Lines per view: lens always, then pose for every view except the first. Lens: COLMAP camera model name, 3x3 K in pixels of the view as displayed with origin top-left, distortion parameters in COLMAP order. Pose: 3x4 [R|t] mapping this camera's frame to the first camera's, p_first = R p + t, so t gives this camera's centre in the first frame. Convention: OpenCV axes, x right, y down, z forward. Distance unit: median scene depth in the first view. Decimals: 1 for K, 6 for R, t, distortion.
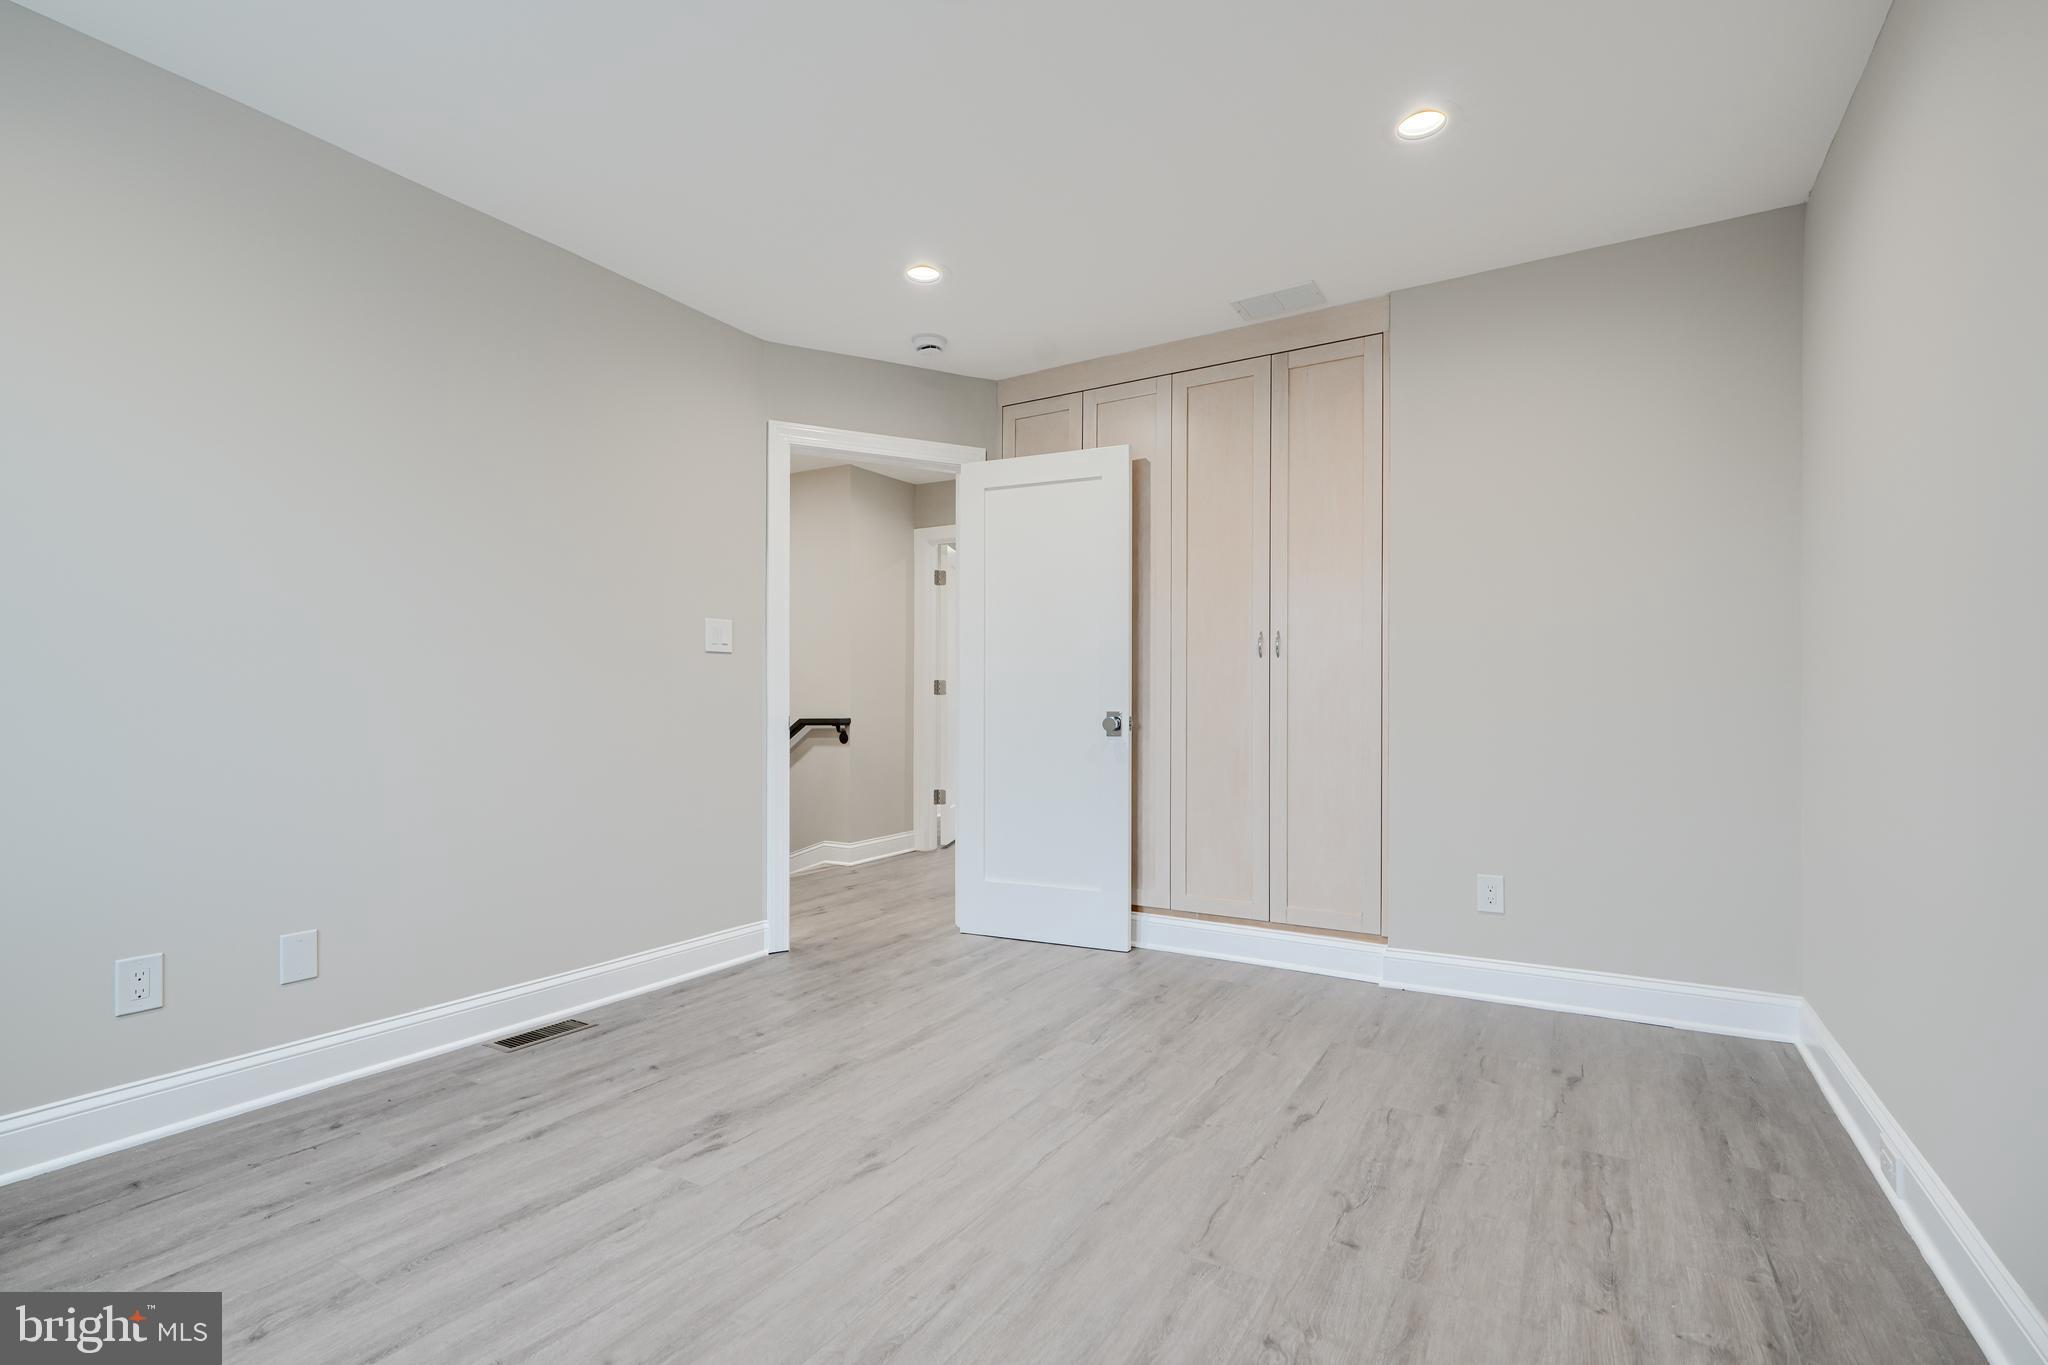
lens RADIAL K [[936.1, 0, 1023.8], [0, 936.1, 680.4], [0, 0, 1]] dist [0.002540, 0.000649]
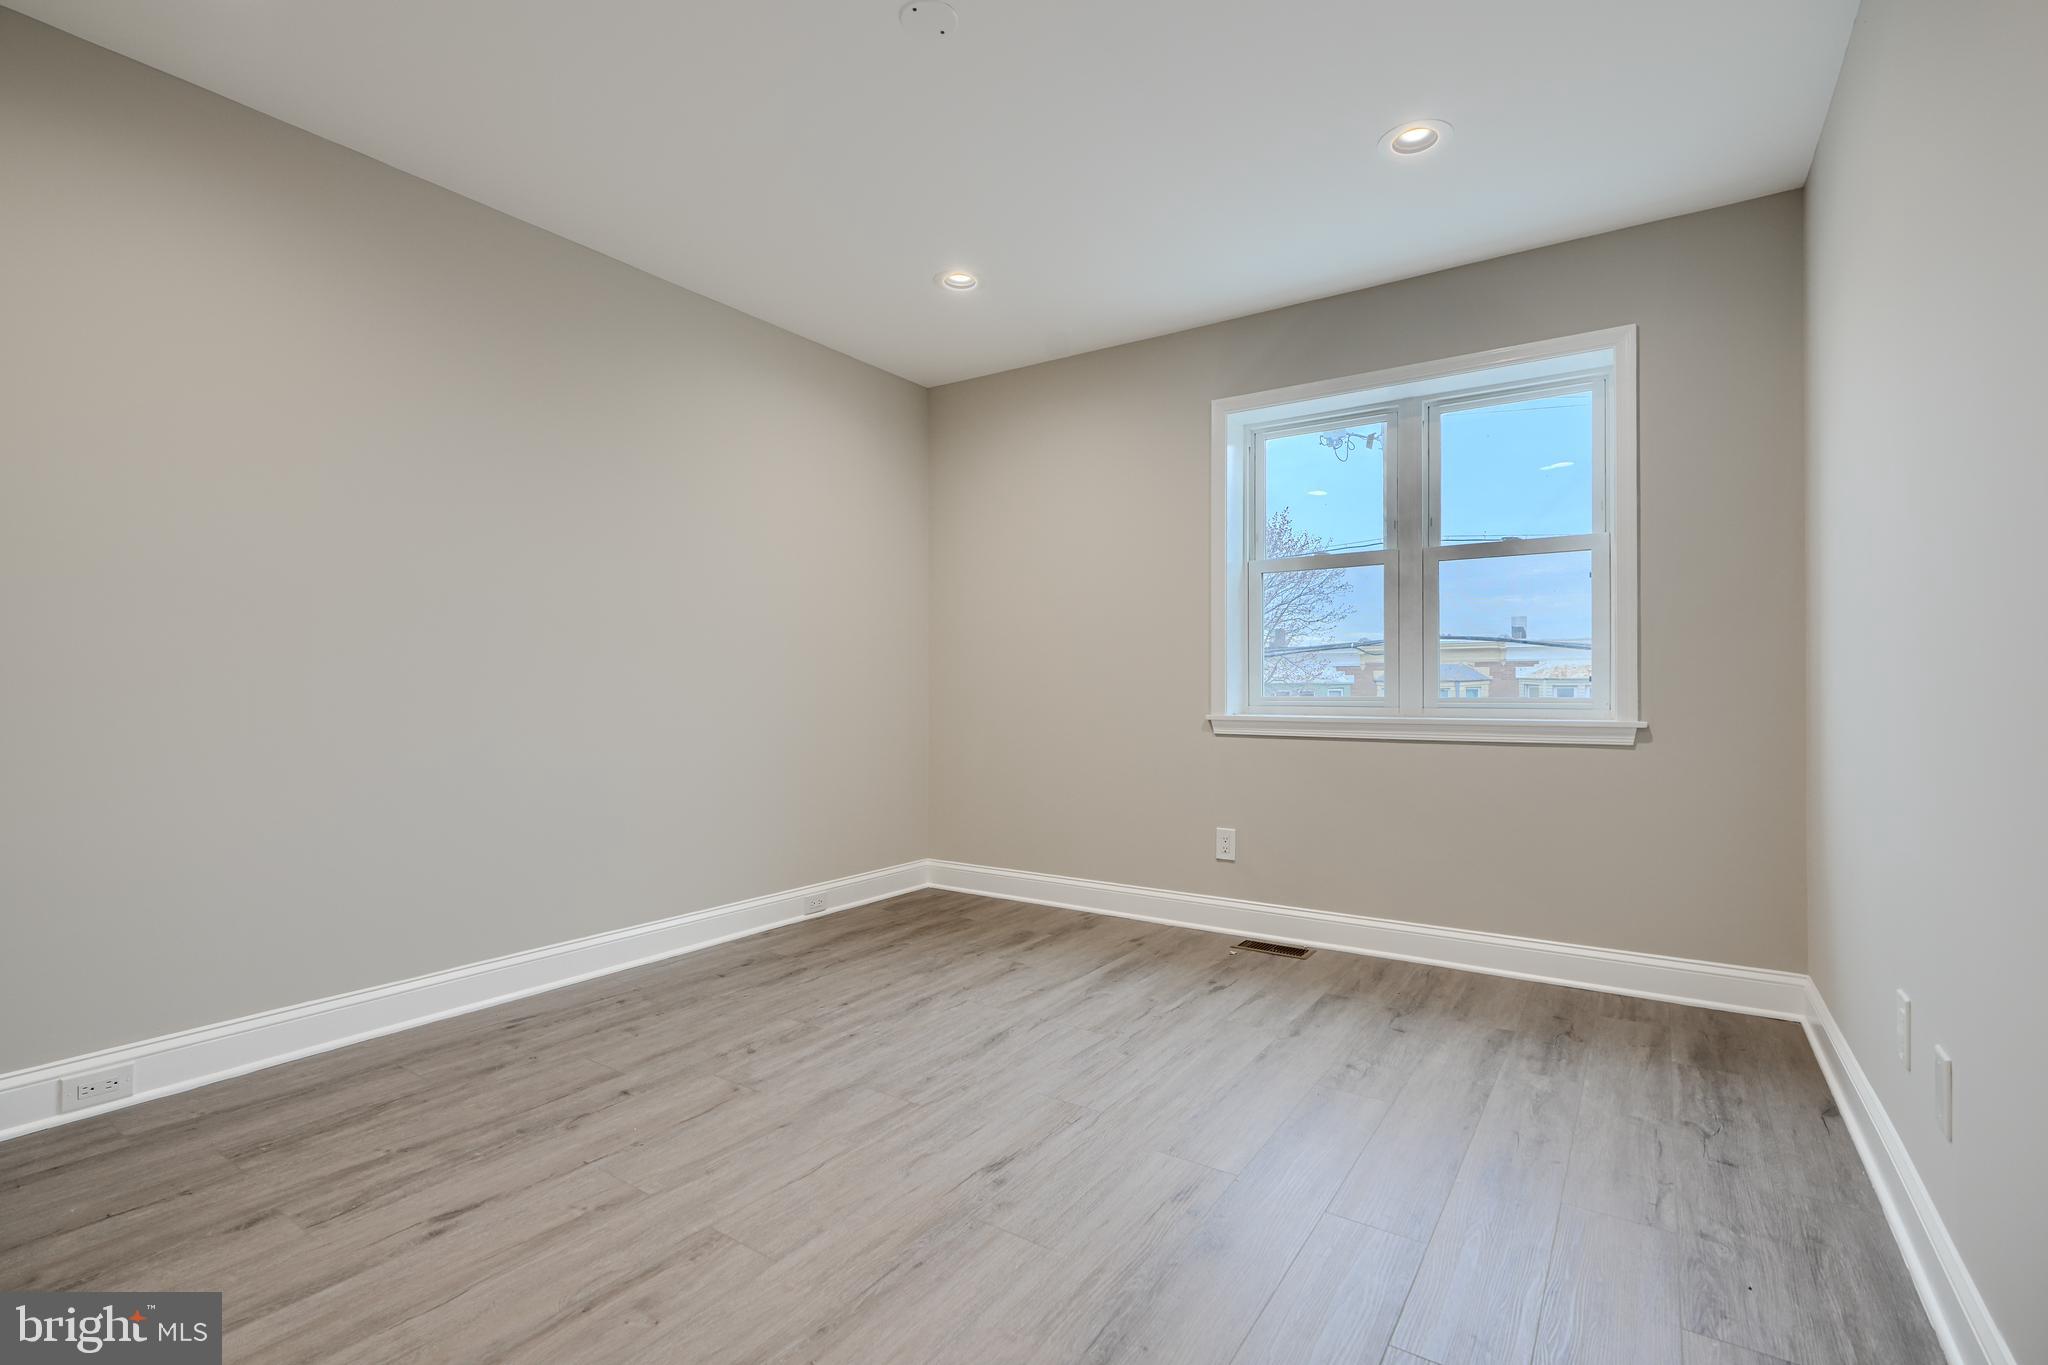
lens RADIAL K [[927.5, 0, 1026.6], [0, 927.5, 696.5], [0, 0, 1]] dist [0.000248, 0.000280]
pose [[-0.998720, -0.001793, 0.050546, -0.249424], [-0.002628, 0.999861, -0.016456, 0.056928], [-0.050509, -0.016567, -0.998586, 2.025811]]
